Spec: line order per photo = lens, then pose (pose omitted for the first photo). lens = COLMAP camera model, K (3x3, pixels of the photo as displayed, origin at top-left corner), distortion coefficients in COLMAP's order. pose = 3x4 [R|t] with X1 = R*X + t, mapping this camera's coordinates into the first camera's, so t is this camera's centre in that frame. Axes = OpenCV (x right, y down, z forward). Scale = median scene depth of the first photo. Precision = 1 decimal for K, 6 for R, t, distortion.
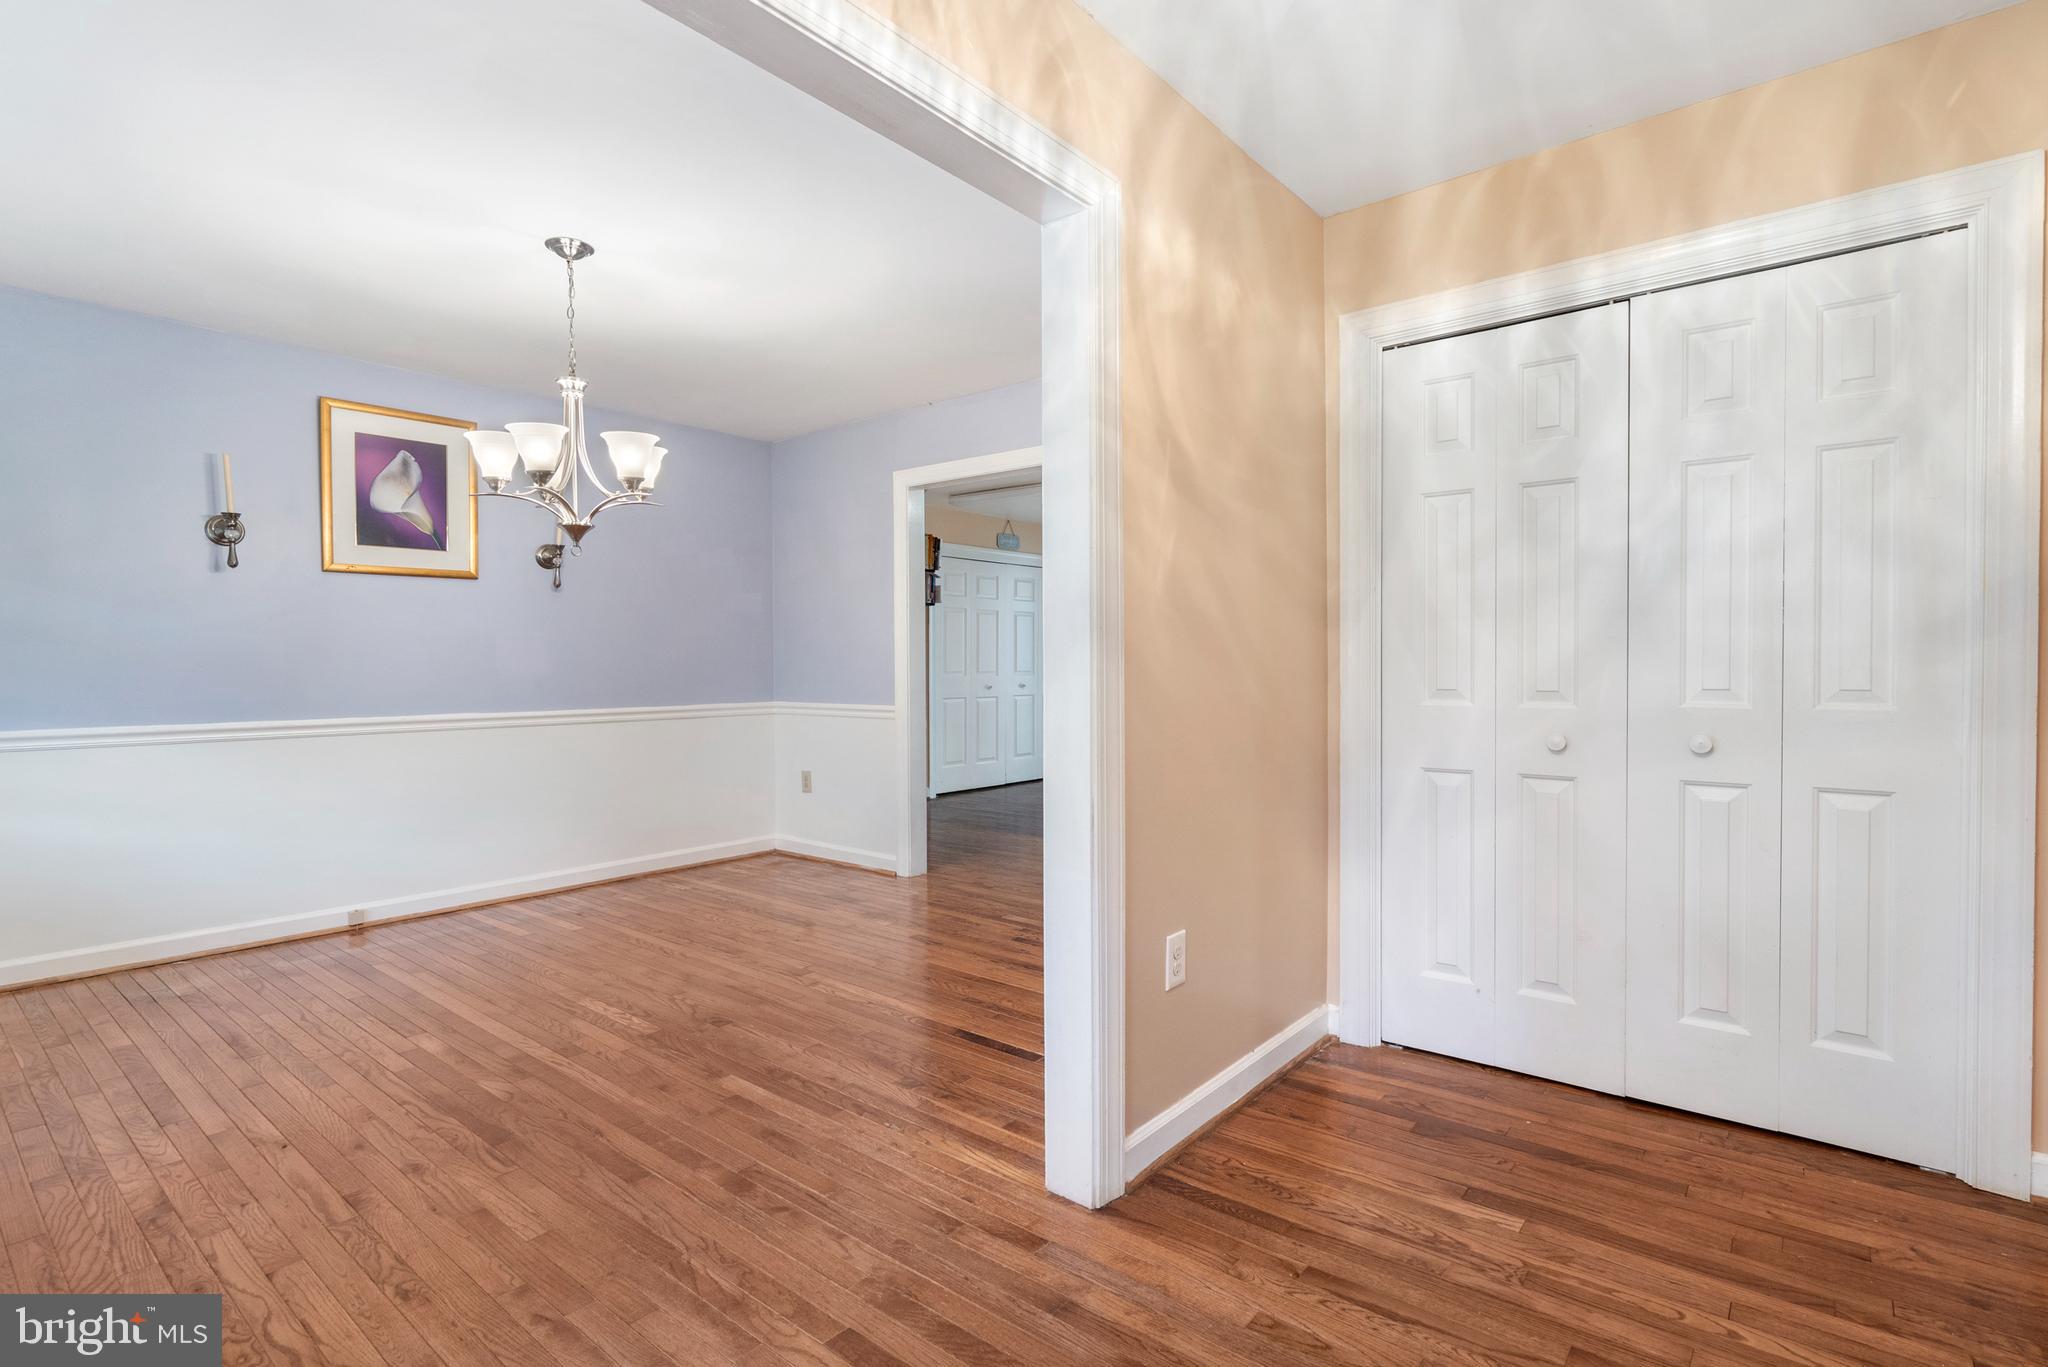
lens RADIAL K [[941.1, 0, 1003.4], [0, 941.1, 676.4], [0, 0, 1]] dist [-0.002080, -0.000321]
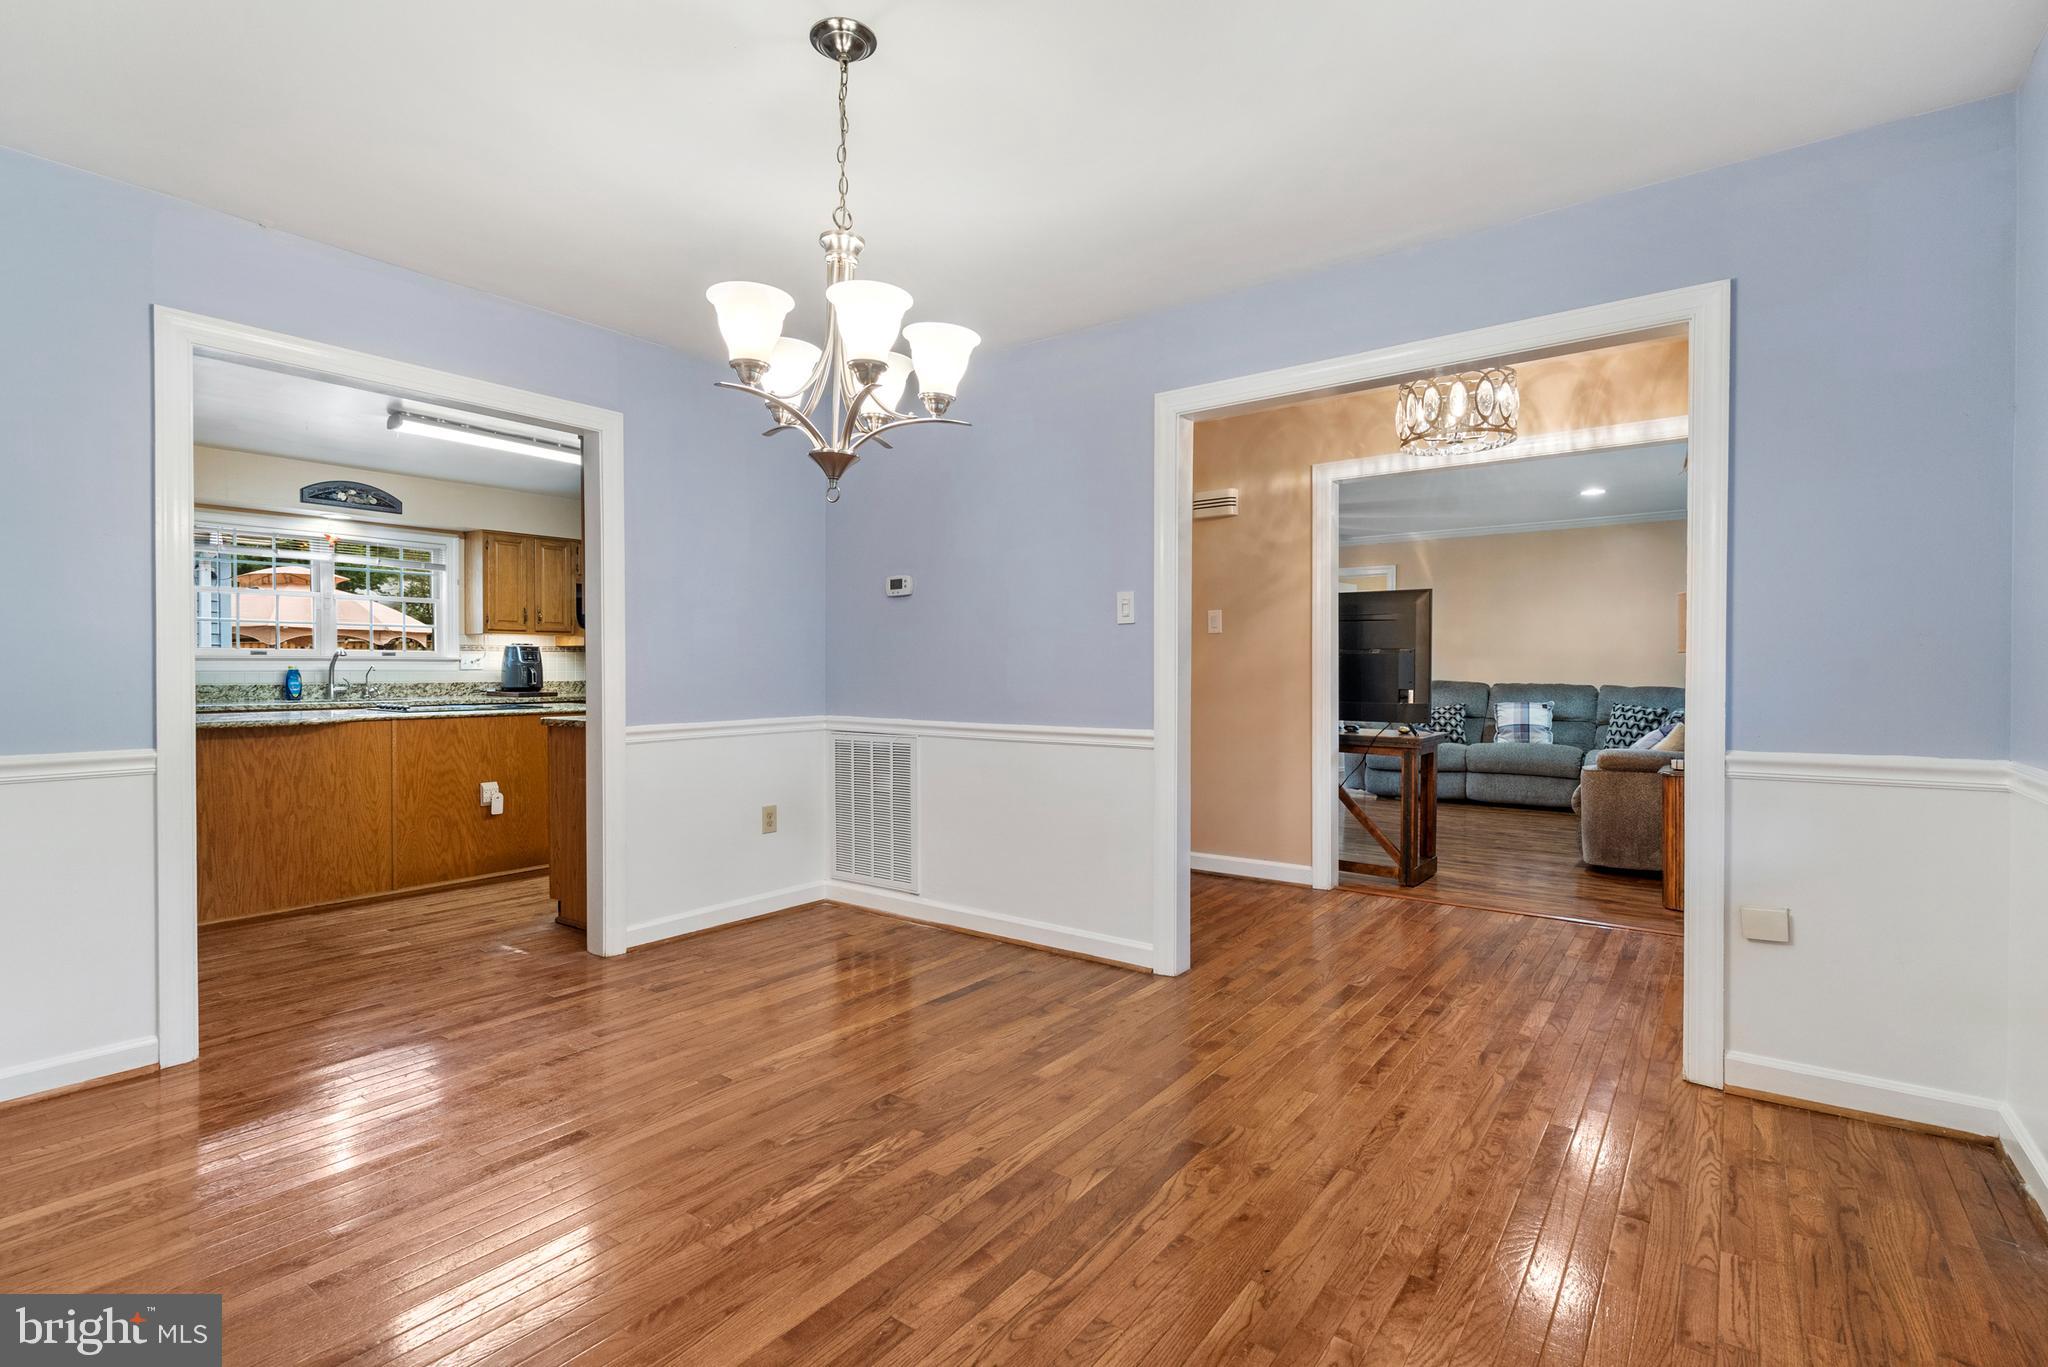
lens RADIAL K [[961.4, 0, 1036.7], [0, 961.4, 675.5], [0, 0, 1]] dist [-0.001329, -0.000001]
pose [[-0.047276, -0.002653, 0.998878, -1.148763], [0.010677, 0.999938, 0.003161, -0.011716], [-0.998825, 0.010815, -0.047245, 0.895256]]
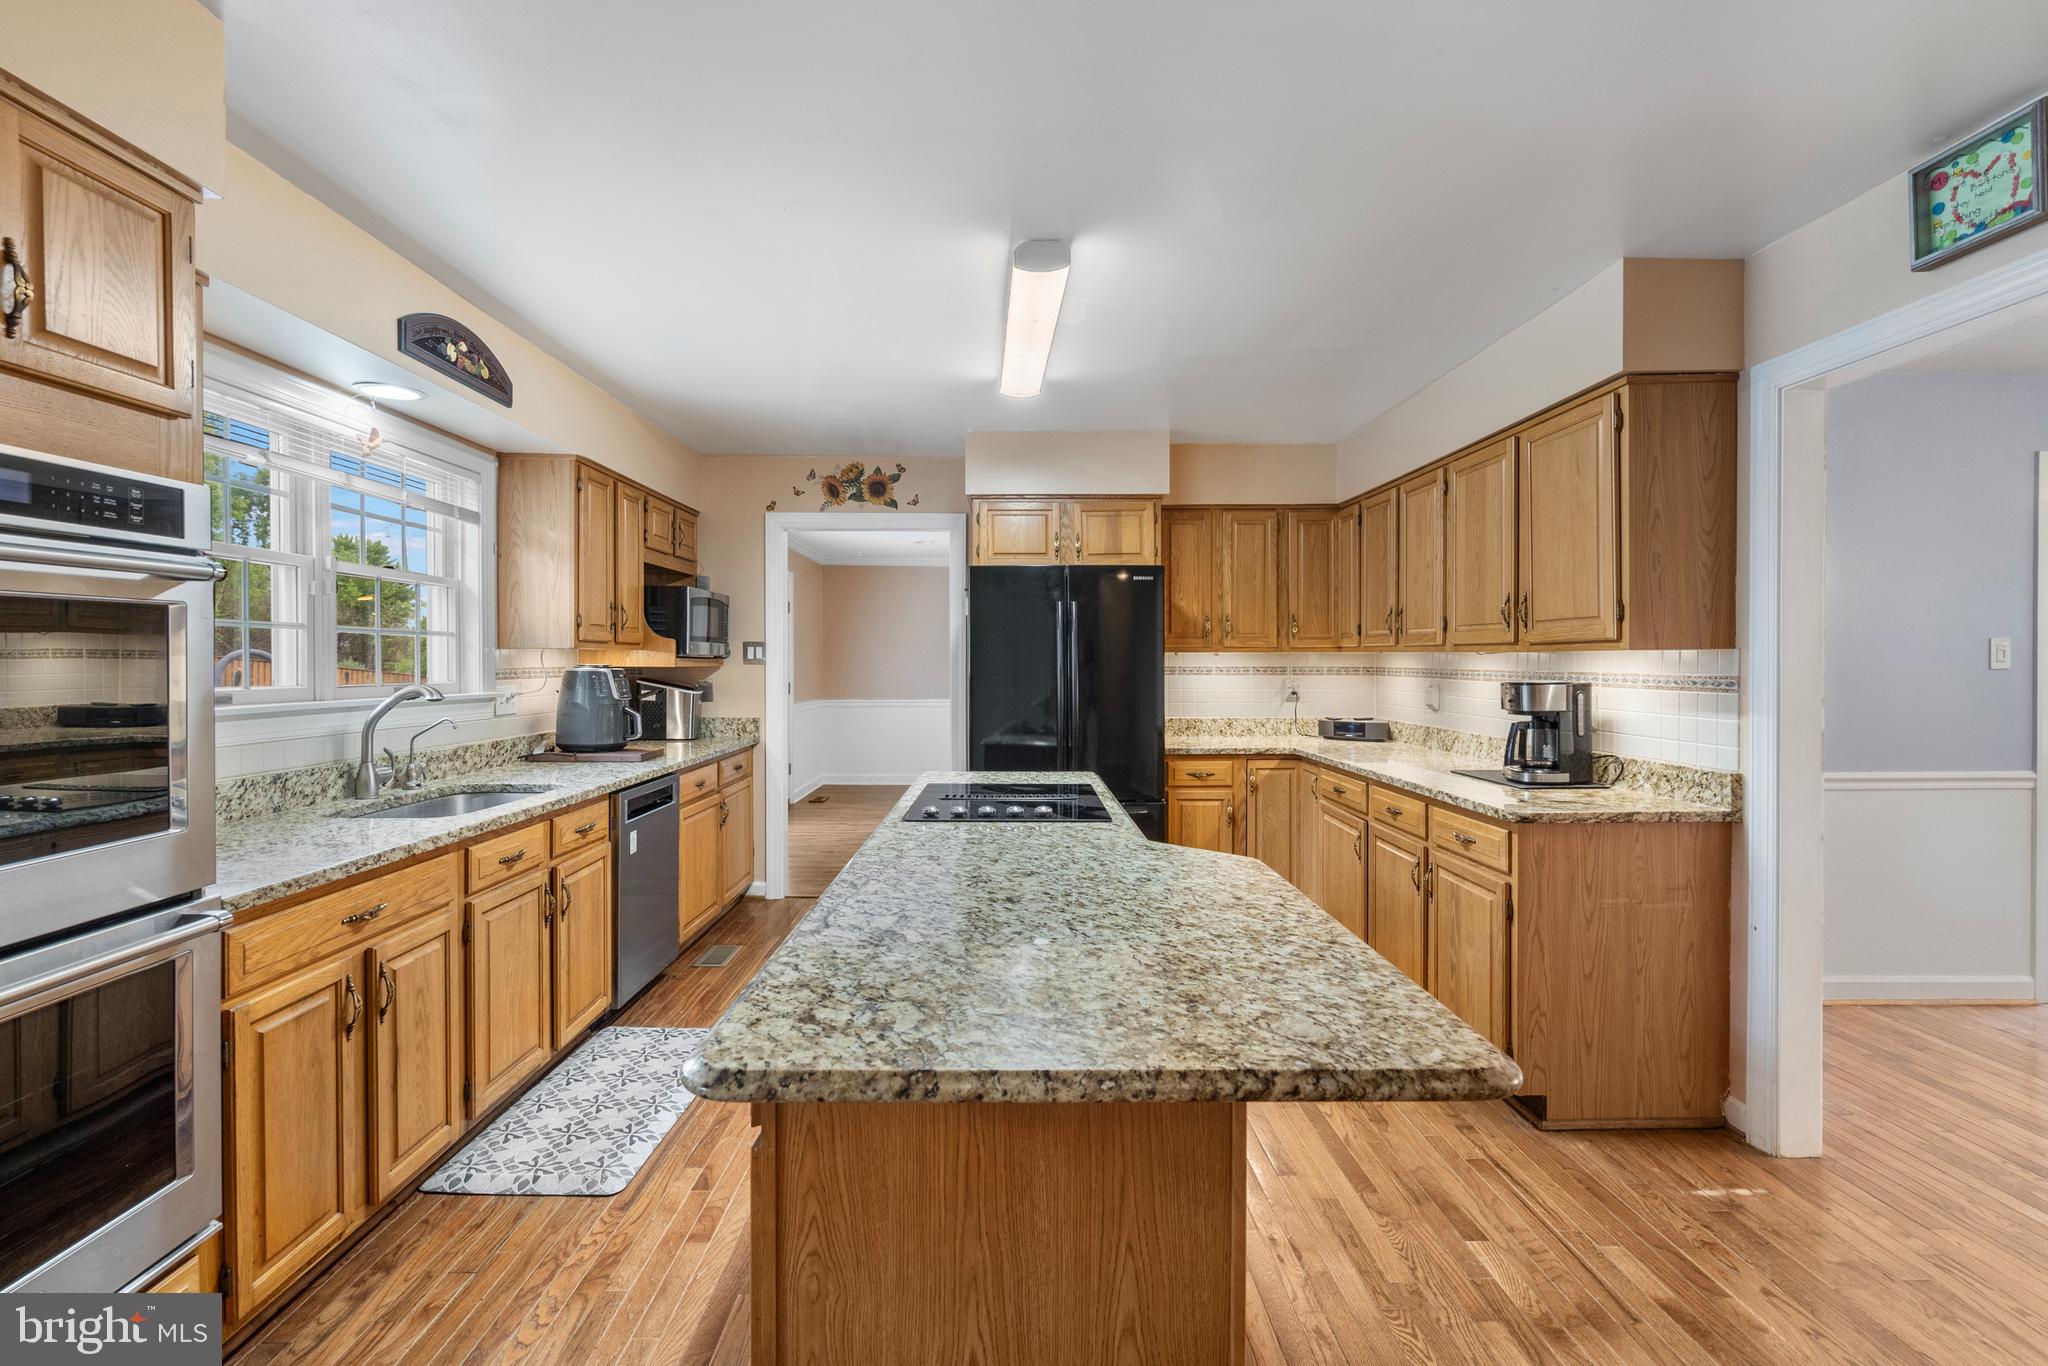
lens RADIAL K [[937.2, 0, 1029.2], [0, 937.2, 669.4], [0, 0, 1]] dist [-0.007125, 0.000274]
pose [[-0.646033, -0.001229, 0.763309, -0.053737], [0.011985, 0.999859, 0.011753, -0.101565], [-0.763215, 0.016741, -0.645927, 2.484850]]
